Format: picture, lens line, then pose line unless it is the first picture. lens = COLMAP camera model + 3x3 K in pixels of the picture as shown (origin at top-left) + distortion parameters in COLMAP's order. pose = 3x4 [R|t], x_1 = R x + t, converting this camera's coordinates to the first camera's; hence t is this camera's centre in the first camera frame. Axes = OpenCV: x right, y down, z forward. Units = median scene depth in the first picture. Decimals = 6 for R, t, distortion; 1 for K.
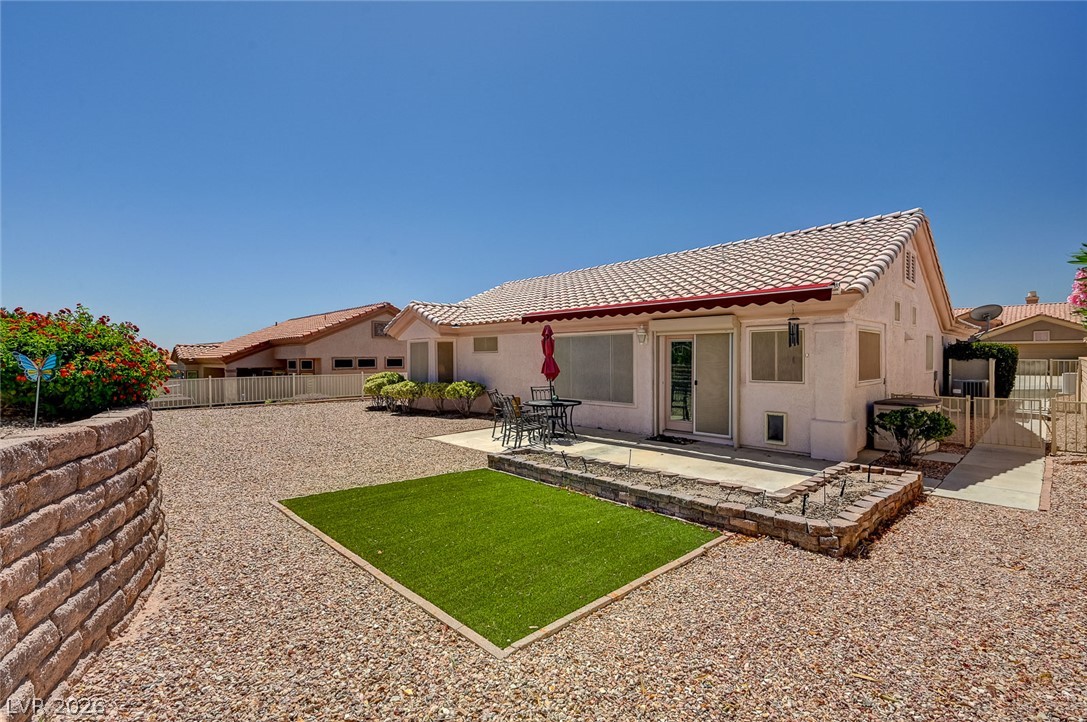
lens RADIAL K [[490.8, 0, 545.1], [0, 490.8, 359.1], [0, 0, 1]] dist [0.000498, -0.000044]
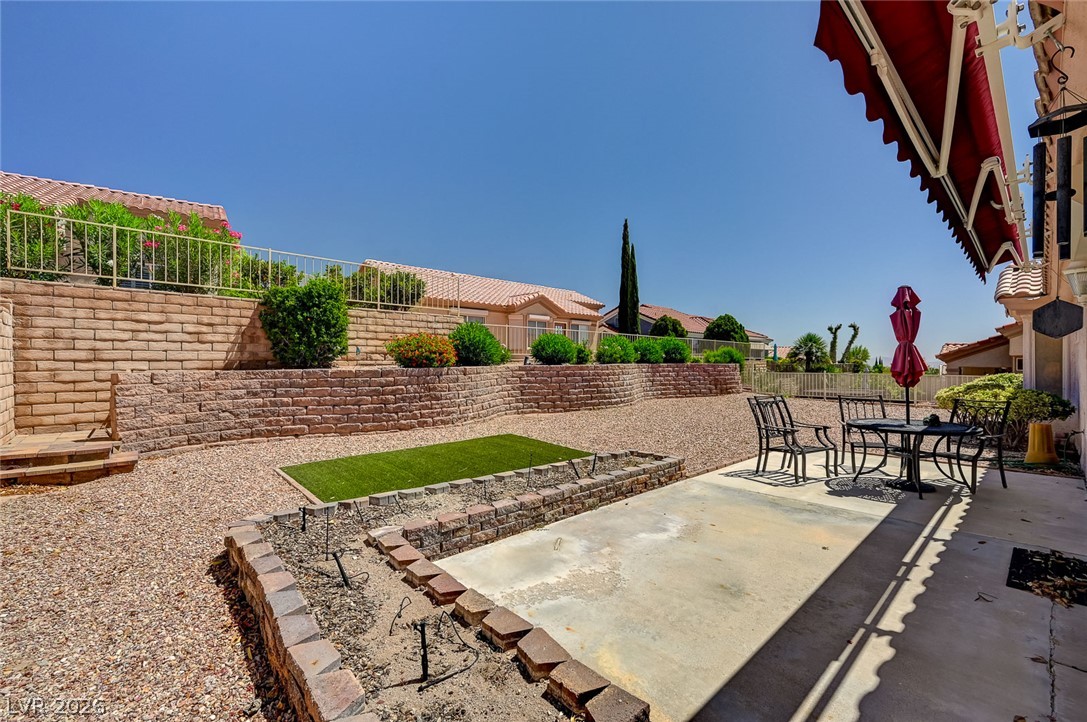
lens RADIAL K [[463.4, 0, 552.5], [0, 463.4, 360.1], [0, 0, 1]] dist [0.000097, -0.000049]
pose [[-0.014188, 0.004819, -0.999888, 0.555554], [-0.006060, 0.999970, 0.004905, 0.015384], [0.999881, 0.006129, -0.014158, 0.620456]]
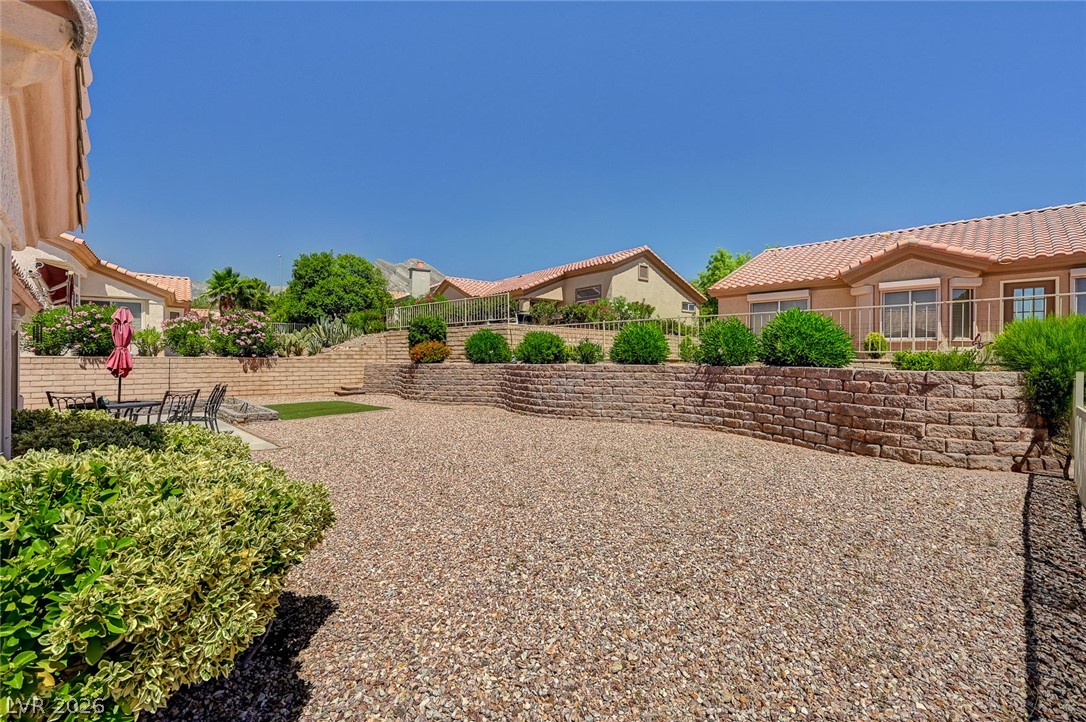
lens RADIAL K [[483.0, 0, 548.4], [0, 483.0, 356.1], [0, 0, 1]] dist [0.000069, 0.000266]
pose [[-0.999987, 0.004075, -0.003164, -0.701513], [0.004072, 0.999991, 0.000736, 0.012800], [0.003167, 0.000723, -0.999995, 1.836084]]
